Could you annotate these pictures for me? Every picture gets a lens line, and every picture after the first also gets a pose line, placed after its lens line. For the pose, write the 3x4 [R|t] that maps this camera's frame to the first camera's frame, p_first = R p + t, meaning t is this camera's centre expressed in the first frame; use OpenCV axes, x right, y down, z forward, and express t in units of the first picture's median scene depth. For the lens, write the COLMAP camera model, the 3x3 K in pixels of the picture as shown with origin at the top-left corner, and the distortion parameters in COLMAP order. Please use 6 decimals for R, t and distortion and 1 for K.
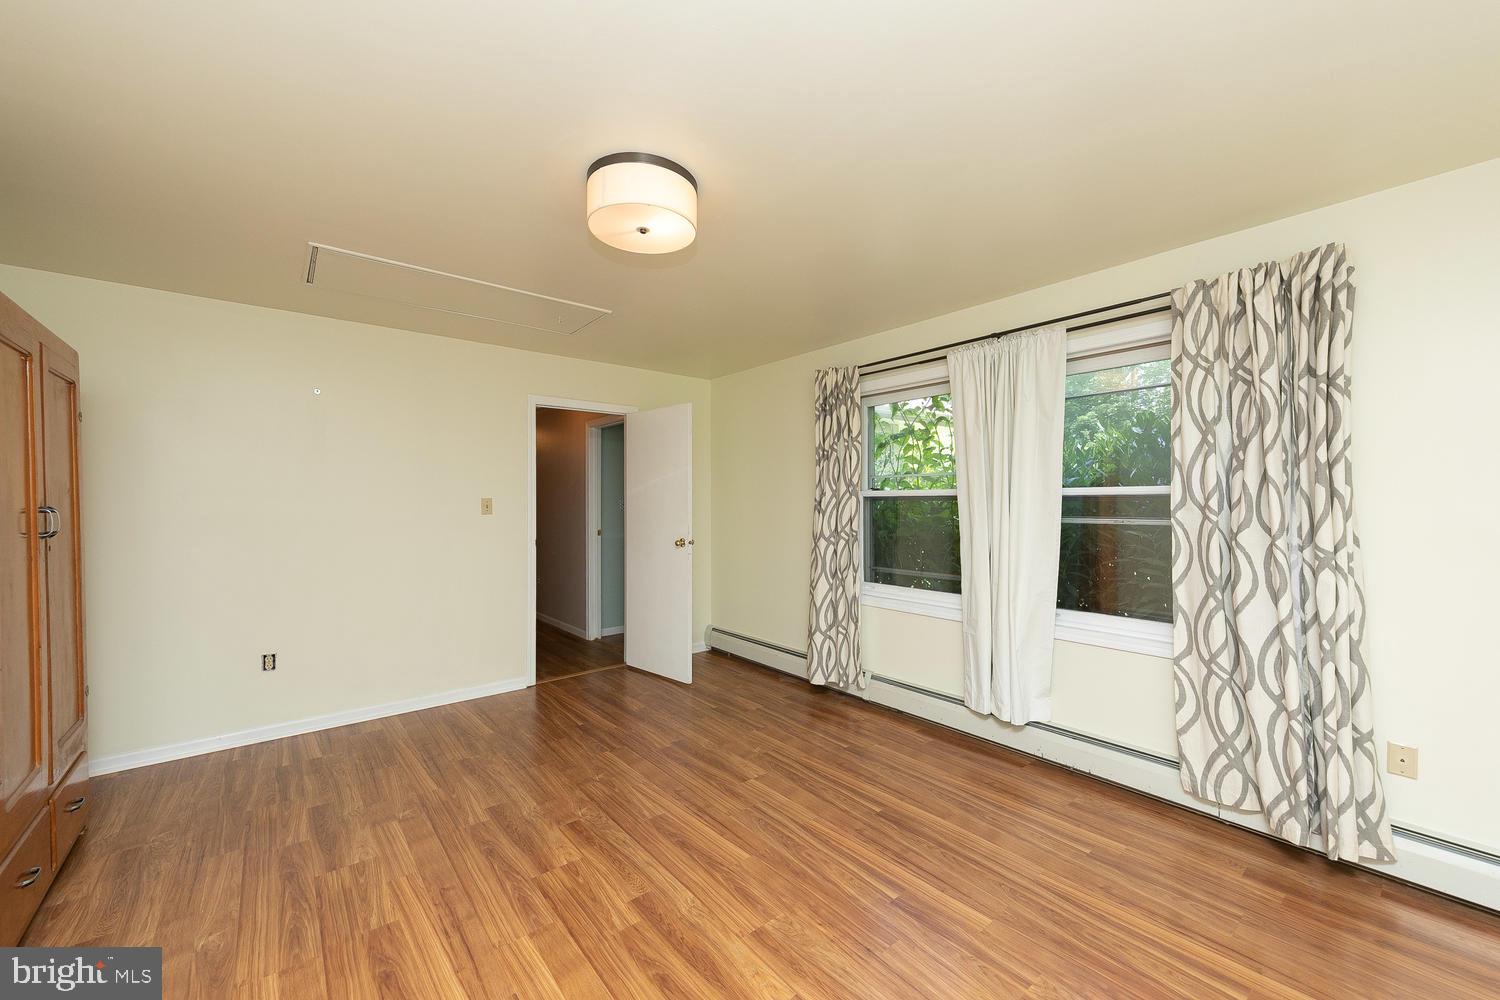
lens RADIAL K [[569.9, 0, 750.0], [0, 569.9, 500.0], [0, 0, 1]] dist [0.003434, 0.000276]
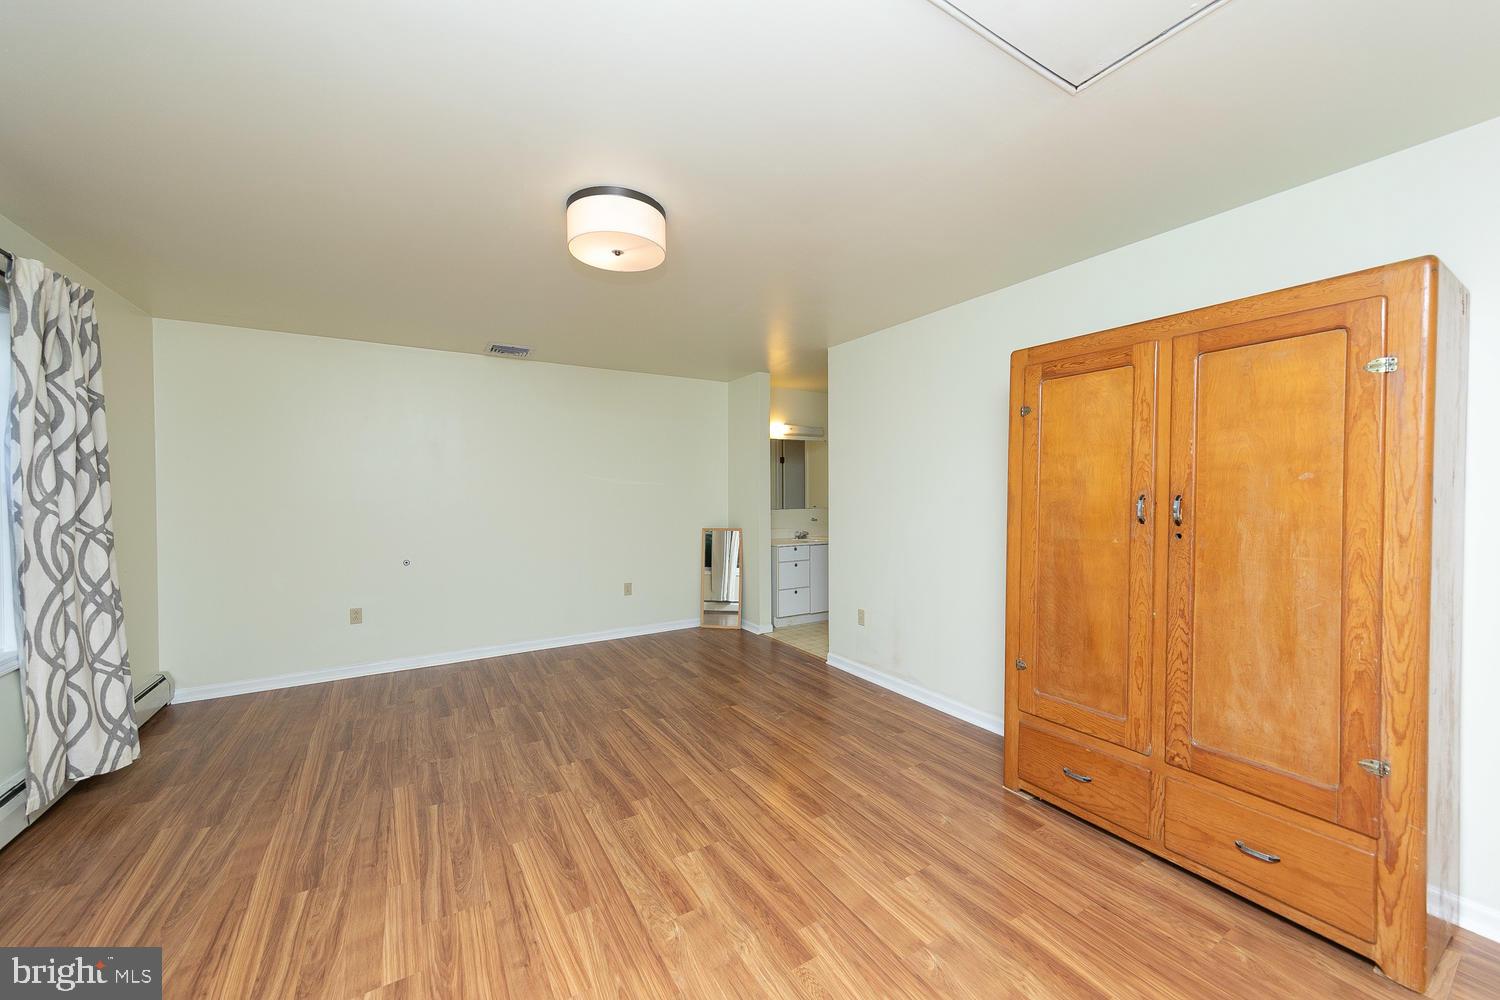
lens RADIAL K [[569.9, 0, 750.0], [0, 569.9, 500.0], [0, 0, 1]] dist [0.003434, 0.000276]
pose [[-0.988837, 0.002205, 0.148985, -0.606847], [0.004494, 0.999877, 0.015030, 0.000837], [-0.148934, 0.015531, -0.988725, 2.061706]]
